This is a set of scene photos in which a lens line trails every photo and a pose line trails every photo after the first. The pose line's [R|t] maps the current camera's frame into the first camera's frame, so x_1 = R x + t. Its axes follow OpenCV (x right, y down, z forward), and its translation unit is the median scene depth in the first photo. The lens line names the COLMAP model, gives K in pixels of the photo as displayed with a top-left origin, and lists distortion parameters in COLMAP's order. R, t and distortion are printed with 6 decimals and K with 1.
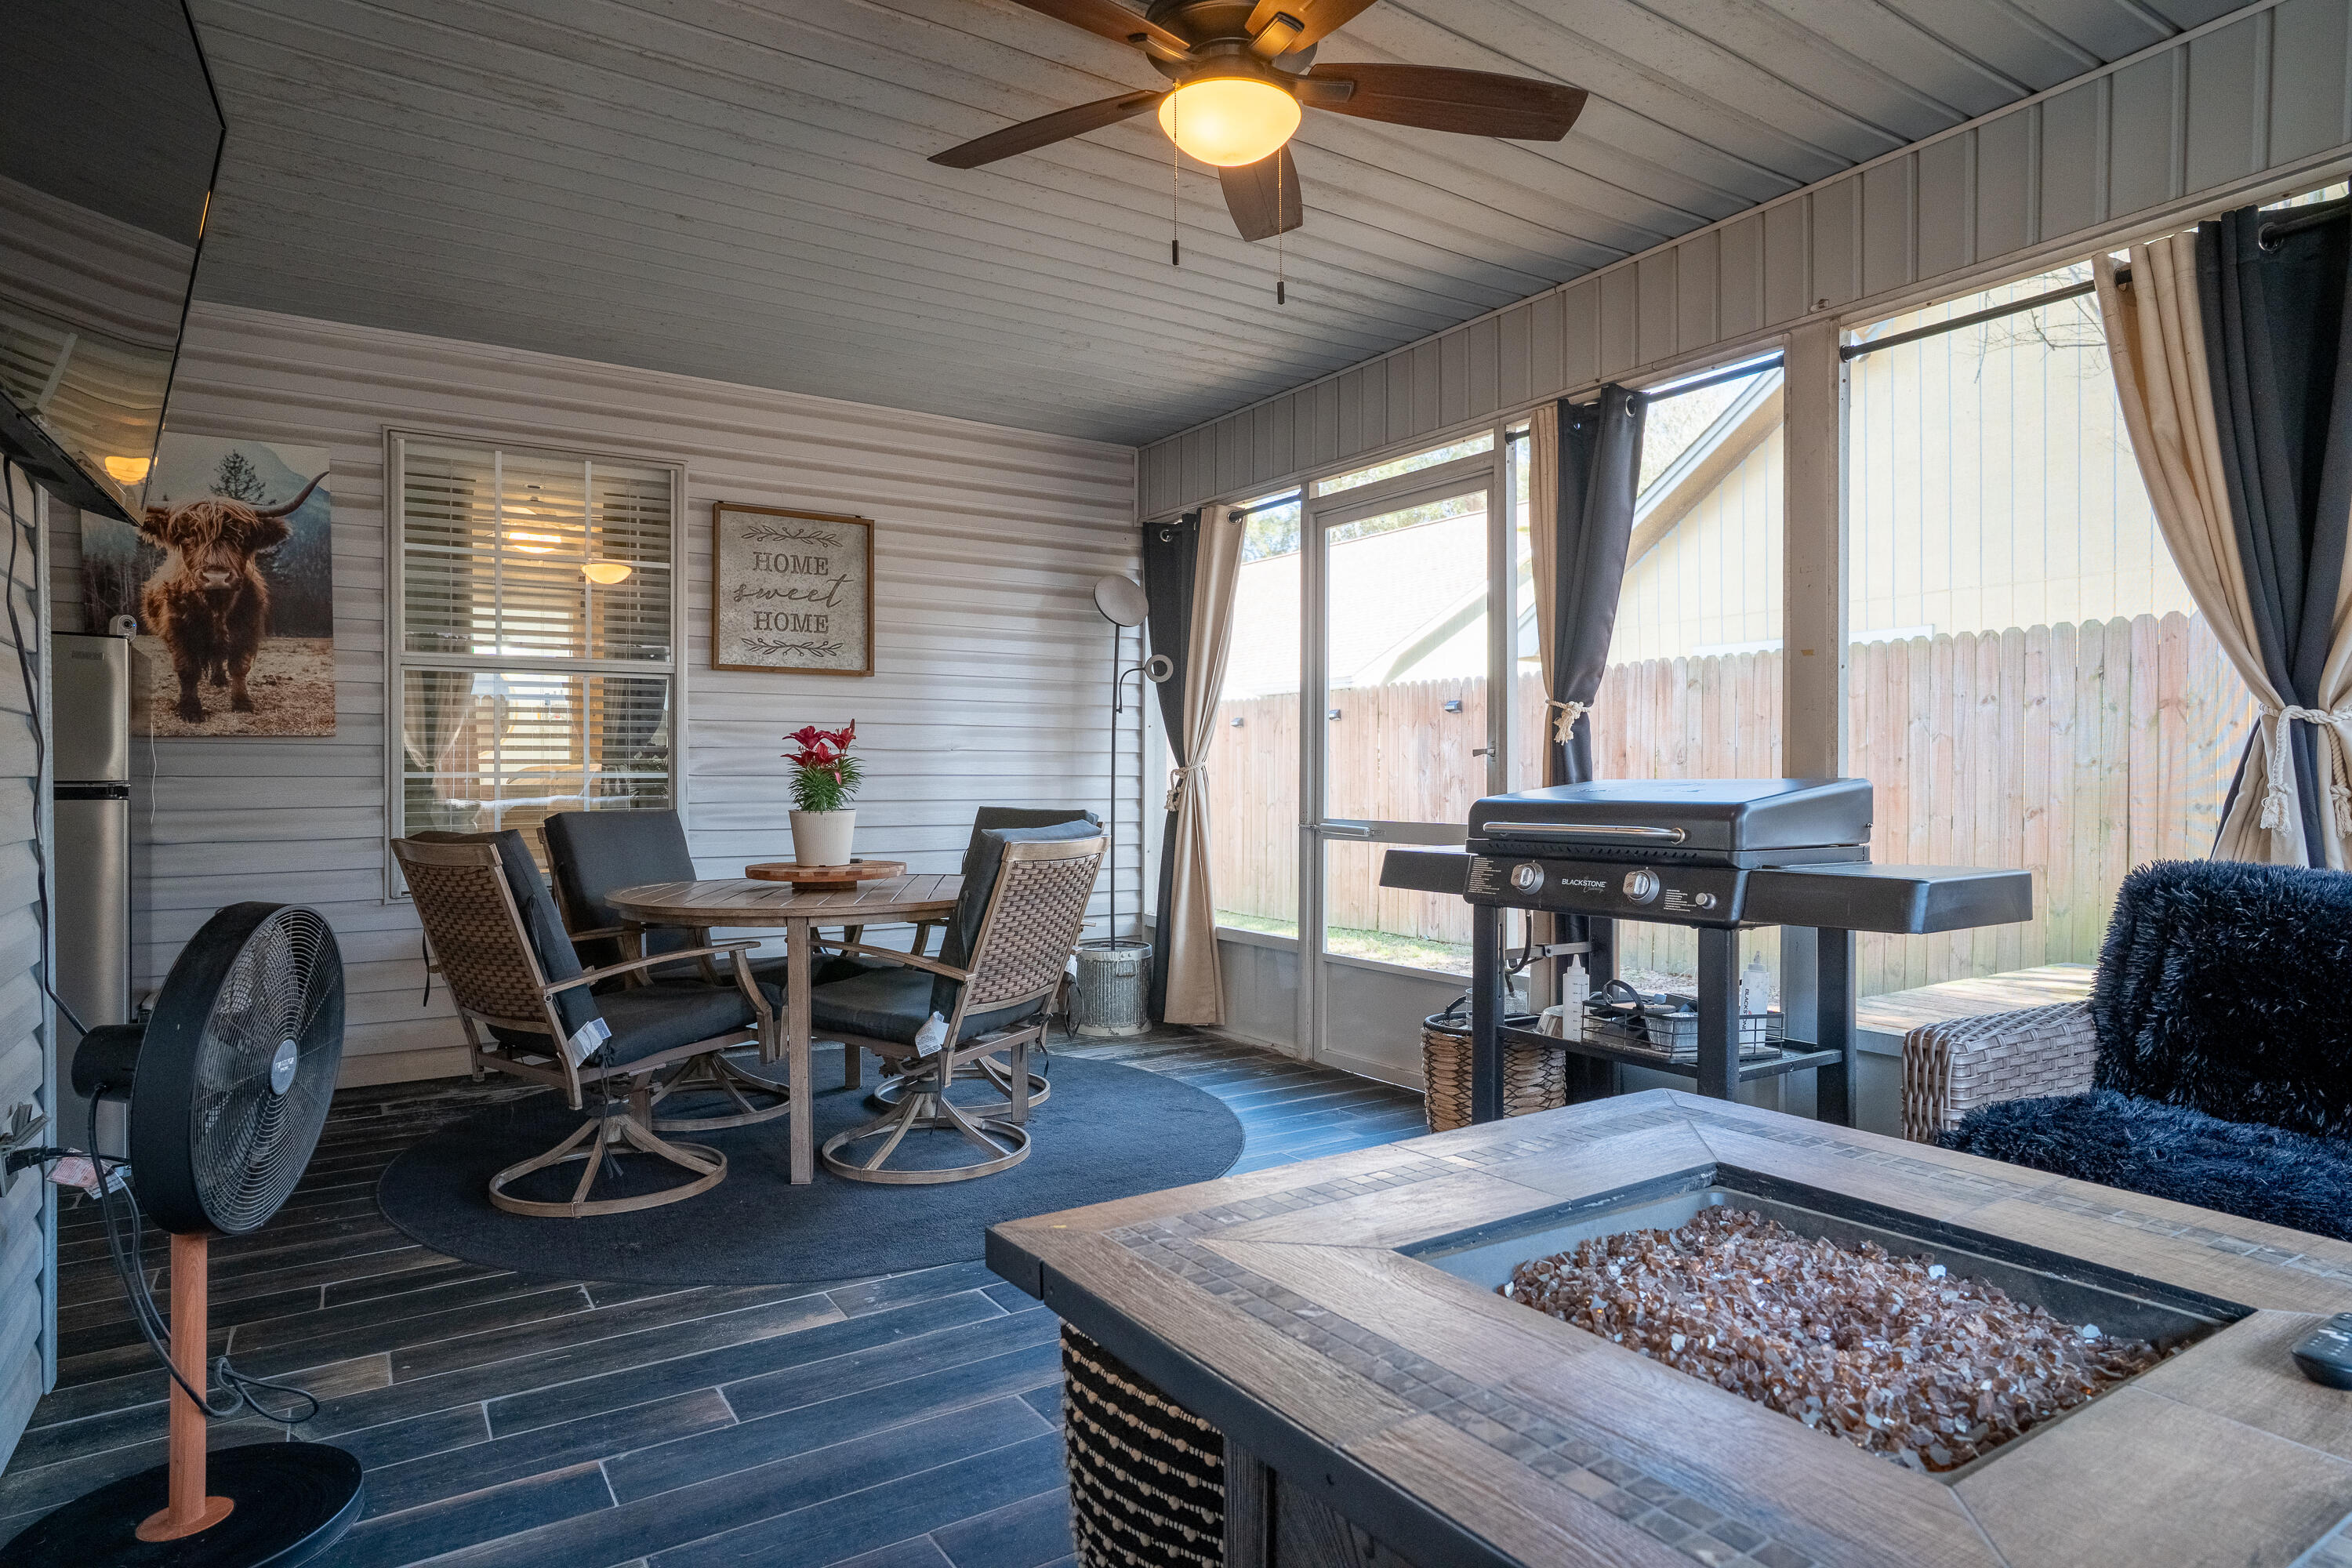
lens RADIAL K [[1302.4, 0, 1180.2], [0, 1302.4, 781.8], [0, 0, 1]] dist [-0.007190, 0.009341]
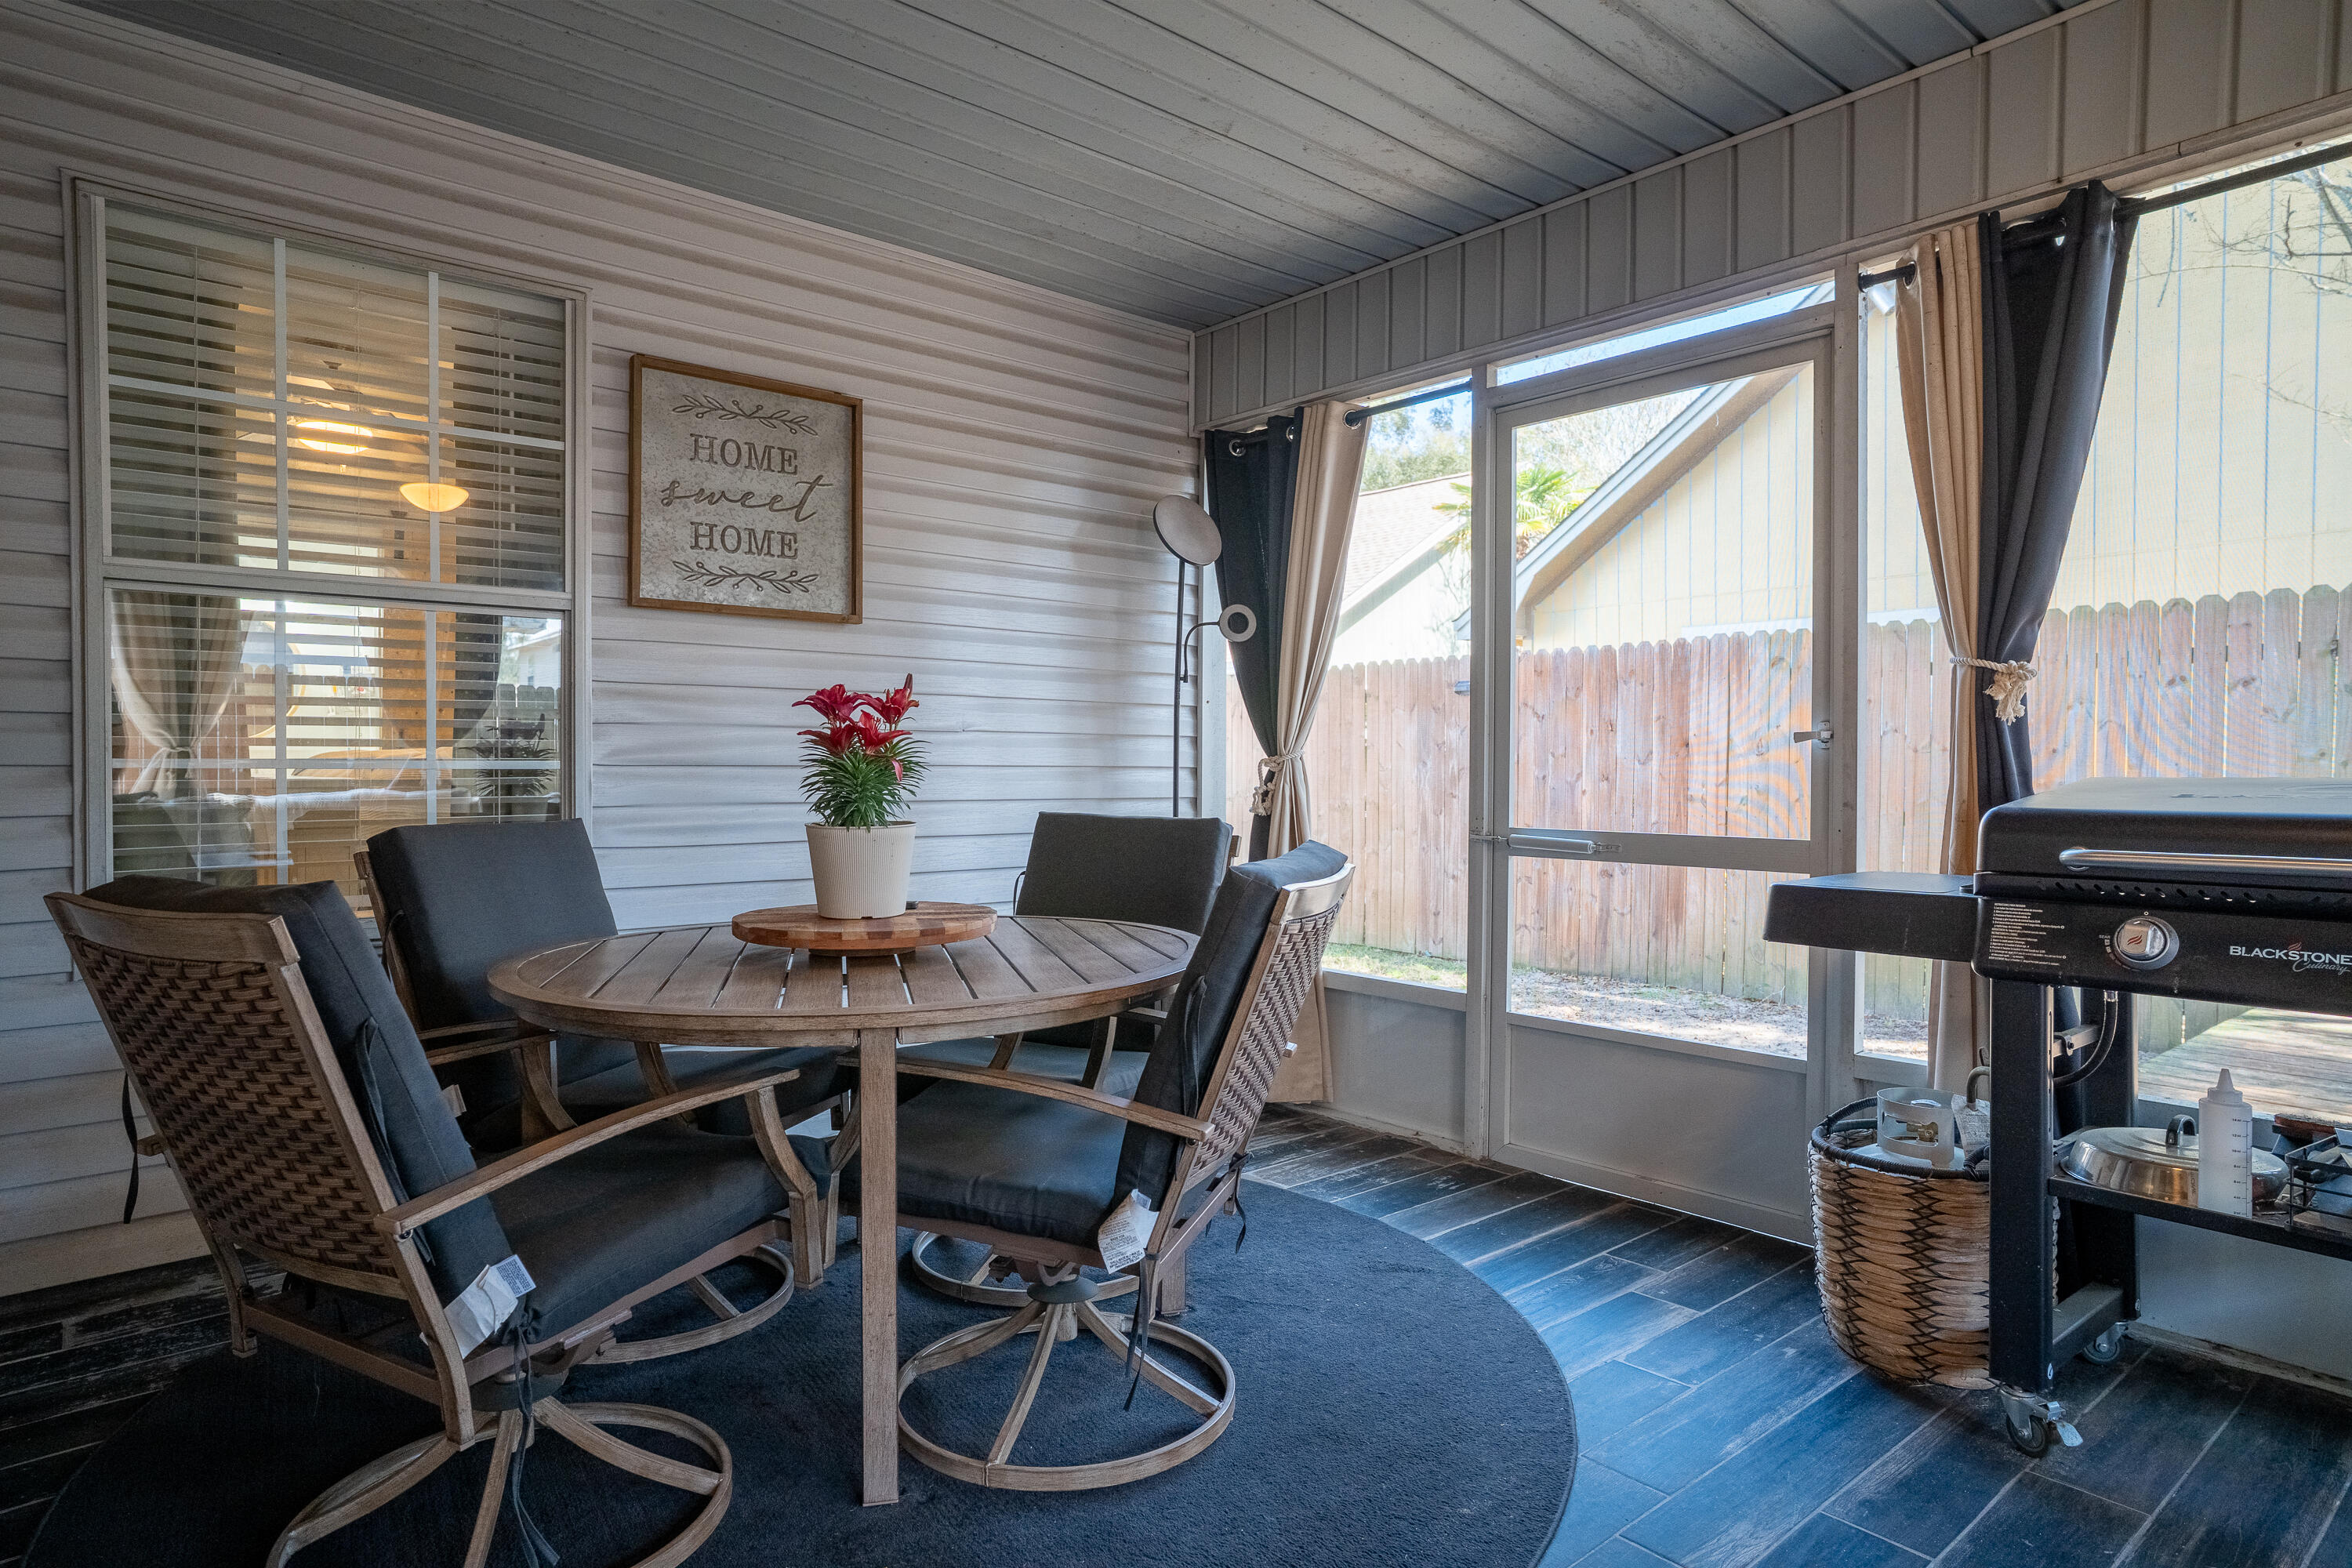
lens RADIAL K [[1302.4, 0, 1187.8], [0, 1302.4, 779.5], [0, 0, 1]] dist [-0.007190, 0.009341]
pose [[0.991570, 0.001700, 0.129565, -0.163143], [-0.002473, 0.999980, 0.005806, -0.002244], [-0.129552, -0.006077, 0.991554, 0.304771]]
